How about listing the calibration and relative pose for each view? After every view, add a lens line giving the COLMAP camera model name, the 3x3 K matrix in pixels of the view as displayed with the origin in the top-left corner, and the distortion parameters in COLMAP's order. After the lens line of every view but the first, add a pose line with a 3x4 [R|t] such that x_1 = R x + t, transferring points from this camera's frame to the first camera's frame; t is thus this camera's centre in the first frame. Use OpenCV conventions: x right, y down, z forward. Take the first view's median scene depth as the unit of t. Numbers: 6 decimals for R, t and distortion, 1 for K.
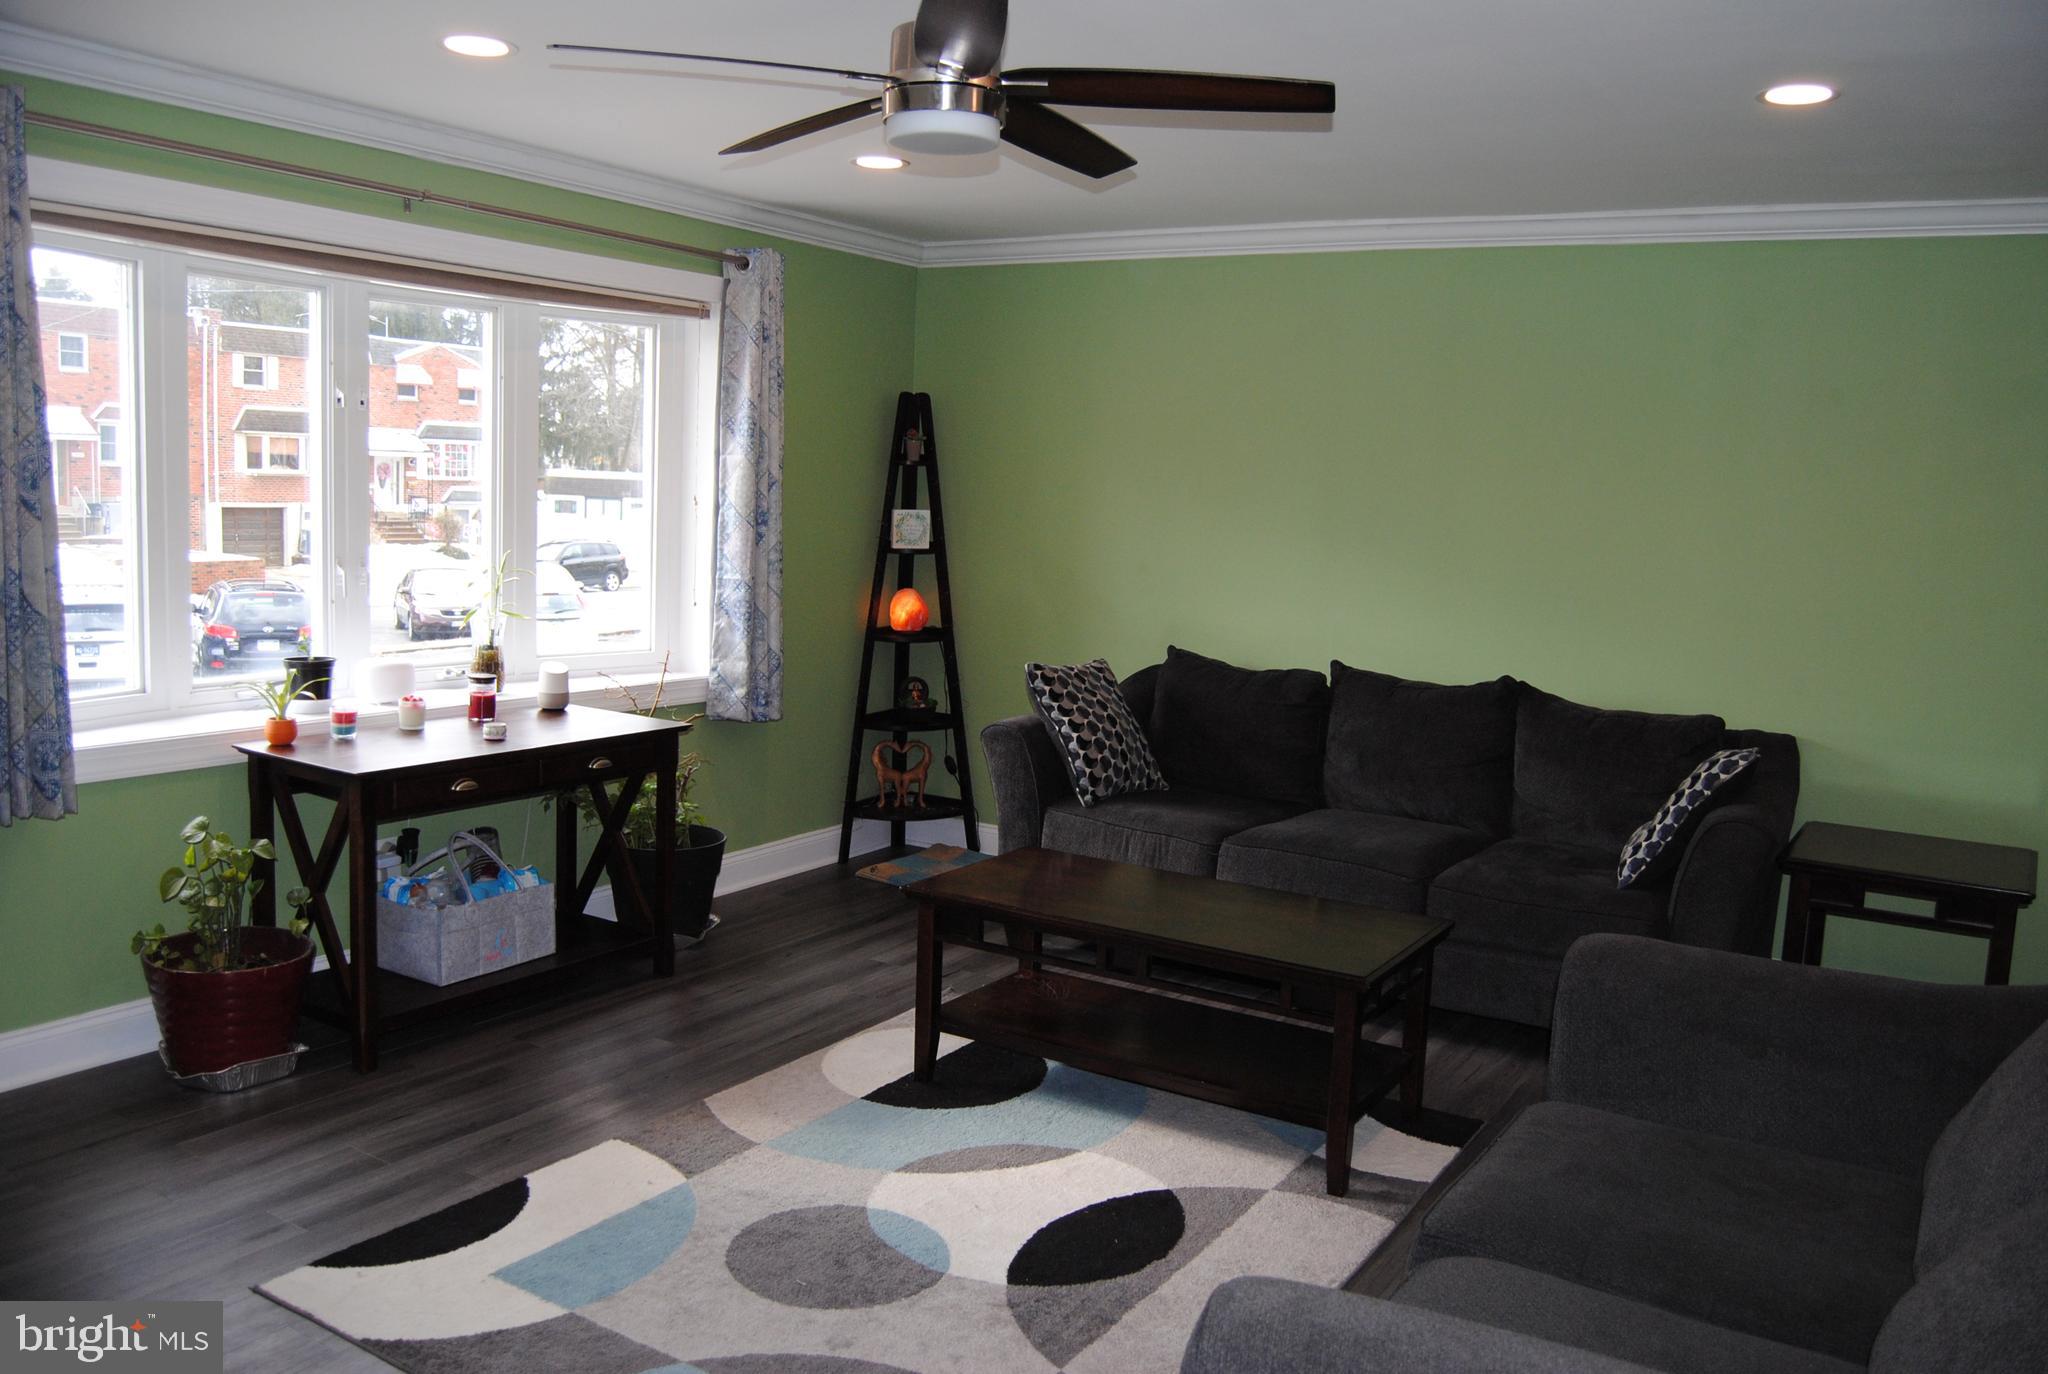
lens RADIAL K [[1605.9, 0, 1036.1], [0, 1605.9, 682.1], [0, 0, 1]] dist [-0.096416, 0.035880]
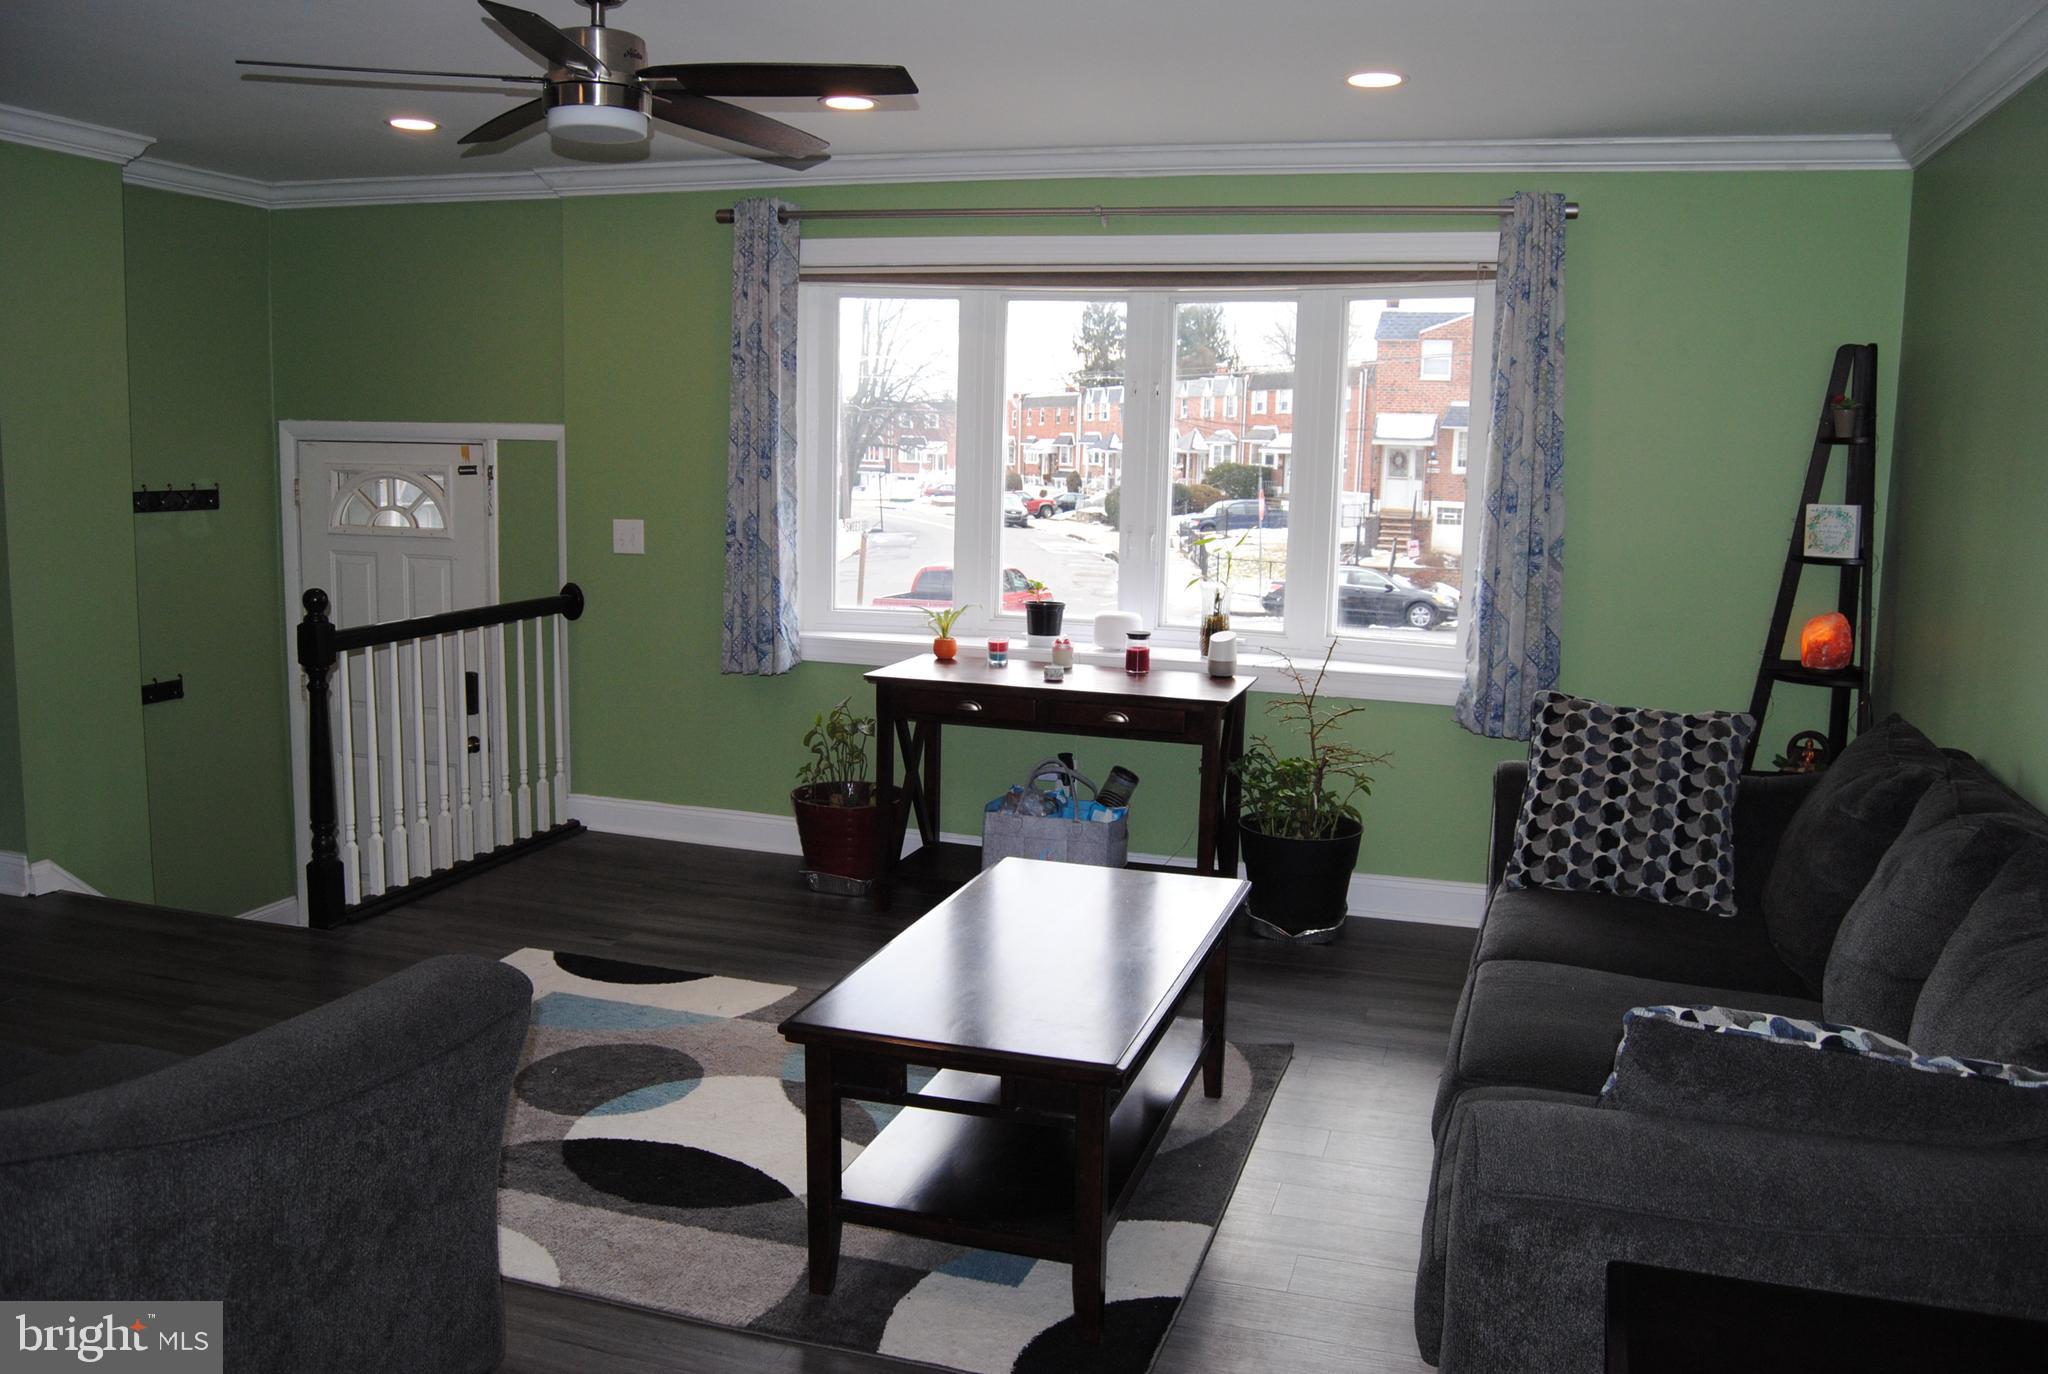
lens RADIAL K [[1605.9, 0, 1036.1], [0, 1605.9, 682.1], [0, 0, 1]] dist [-0.096416, 0.035880]
pose [[0.257123, 0.109466, -0.960159, 0.782595], [-0.131650, 0.988269, 0.077416, -0.051361], [0.957369, 0.106500, 0.268518, 0.690177]]
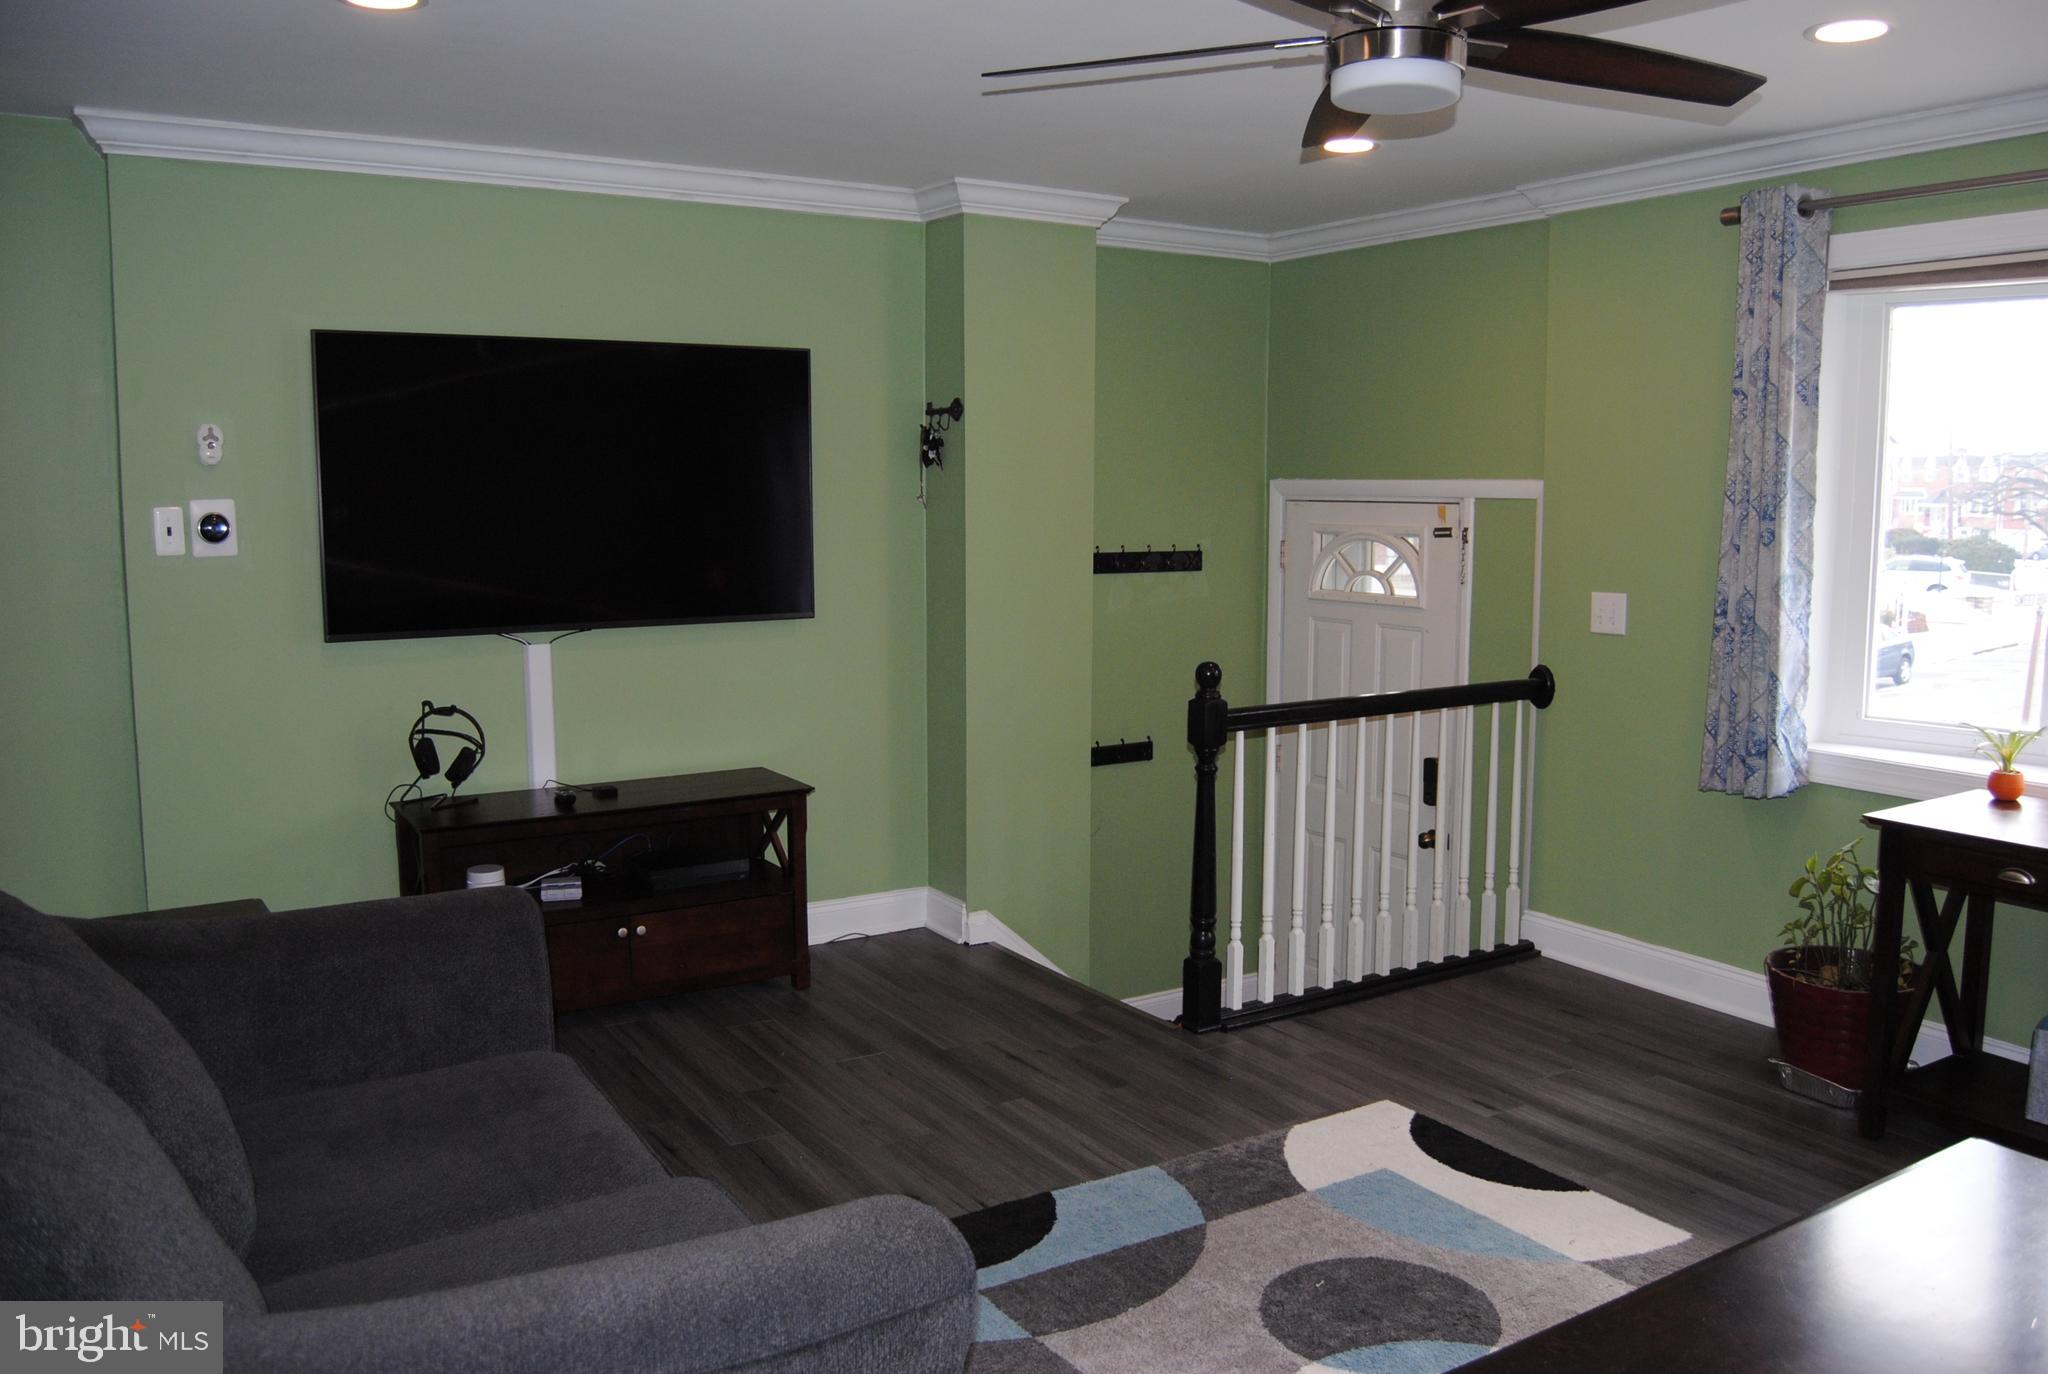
lens RADIAL K [[1605.9, 0, 1036.1], [0, 1605.9, 682.1], [0, 0, 1]] dist [-0.096416, 0.035880]
pose [[-0.432999, 0.069061, -0.898745, 0.561500], [-0.126447, 0.982548, 0.136421, -0.077717], [0.892481, 0.172714, -0.416710, 0.827025]]
